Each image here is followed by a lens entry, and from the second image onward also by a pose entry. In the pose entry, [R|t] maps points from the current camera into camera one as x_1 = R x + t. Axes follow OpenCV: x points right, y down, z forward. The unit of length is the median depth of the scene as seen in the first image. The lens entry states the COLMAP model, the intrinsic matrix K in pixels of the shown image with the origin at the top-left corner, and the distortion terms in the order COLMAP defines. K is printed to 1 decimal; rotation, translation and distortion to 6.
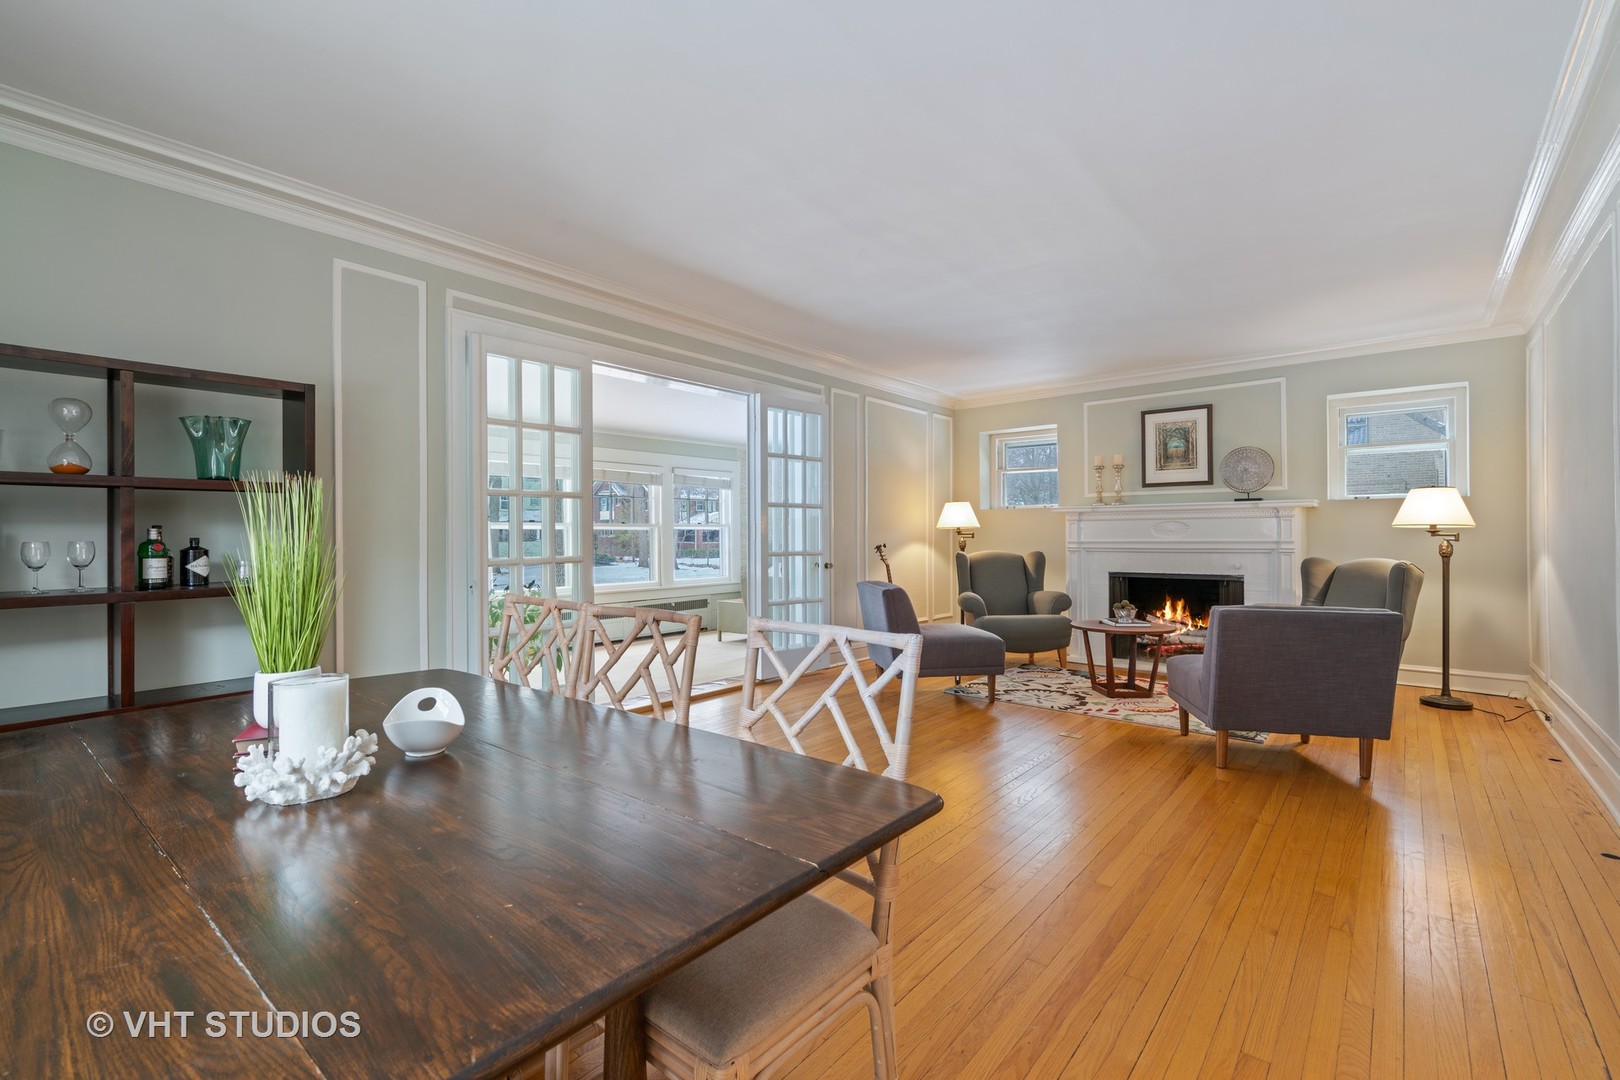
lens RADIAL K [[726.5, 0, 807.2], [0, 726.5, 532.2], [0, 0, 1]] dist [-0.008955, -0.000116]
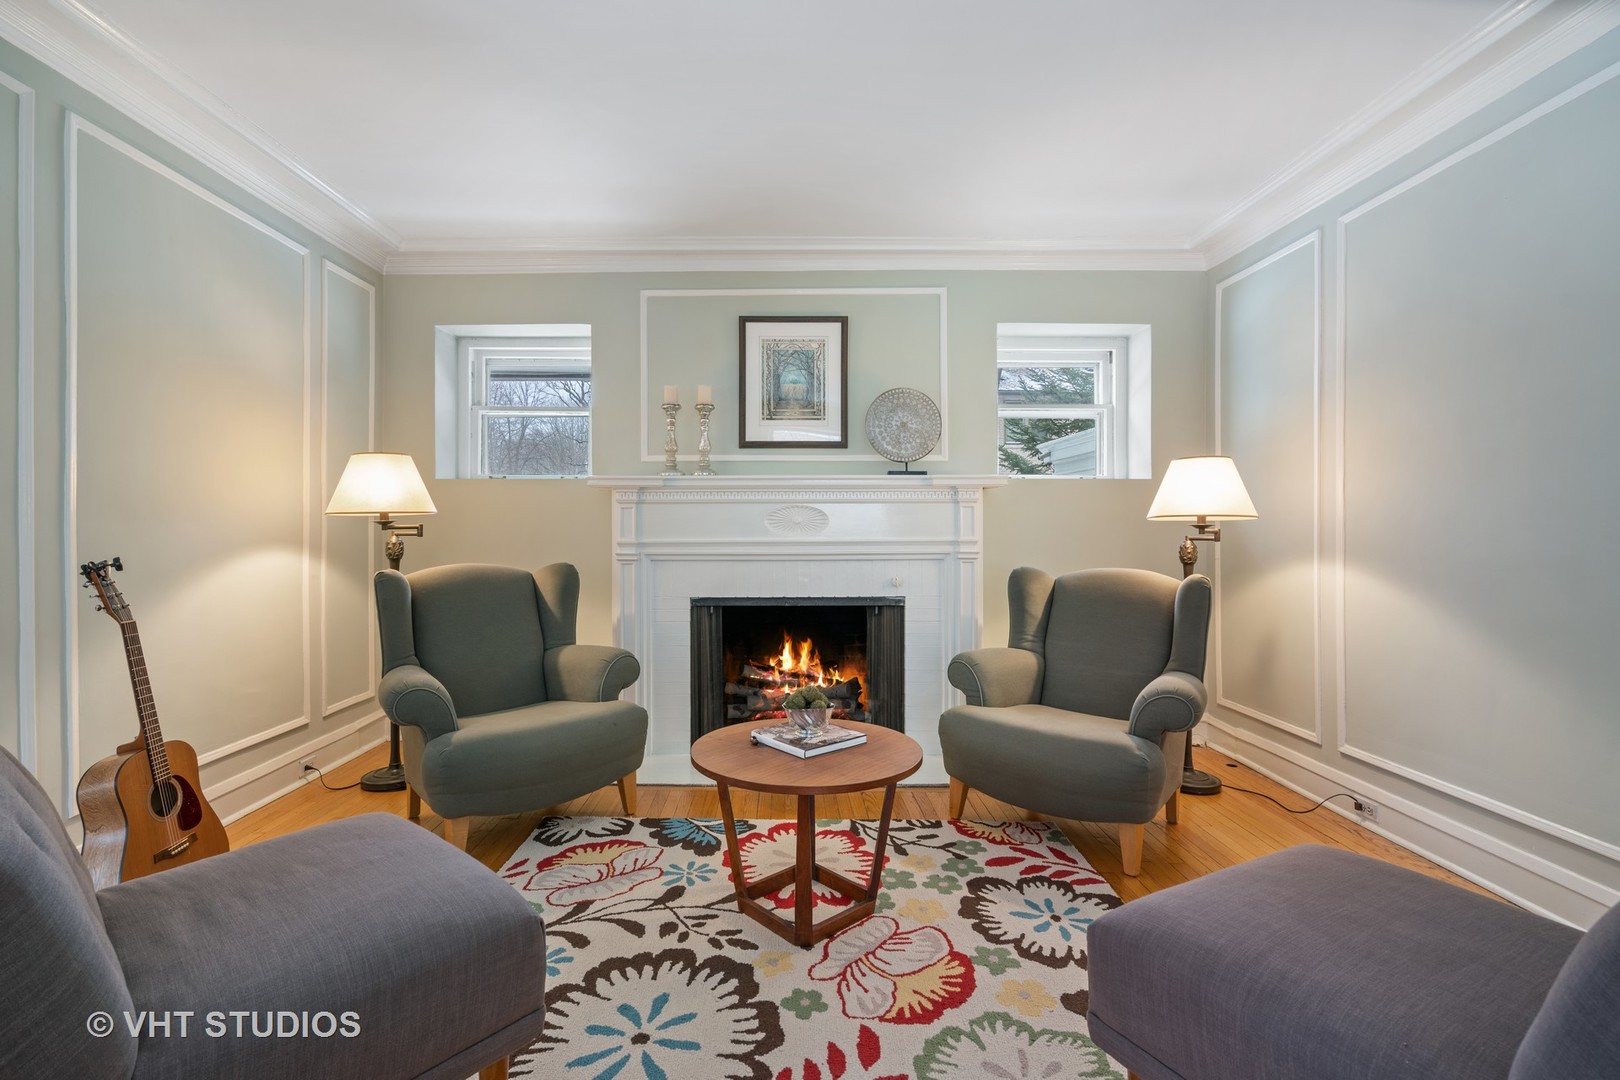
lens RADIAL K [[726.5, 0, 800.2], [0, 726.5, 527.9], [0, 0, 1]] dist [-0.008955, -0.000116]
pose [[0.761779, -0.001272, 0.647836, 0.125051], [-0.004626, 0.999962, 0.007403, -0.001984], [-0.647821, -0.008636, 0.761744, 0.540970]]
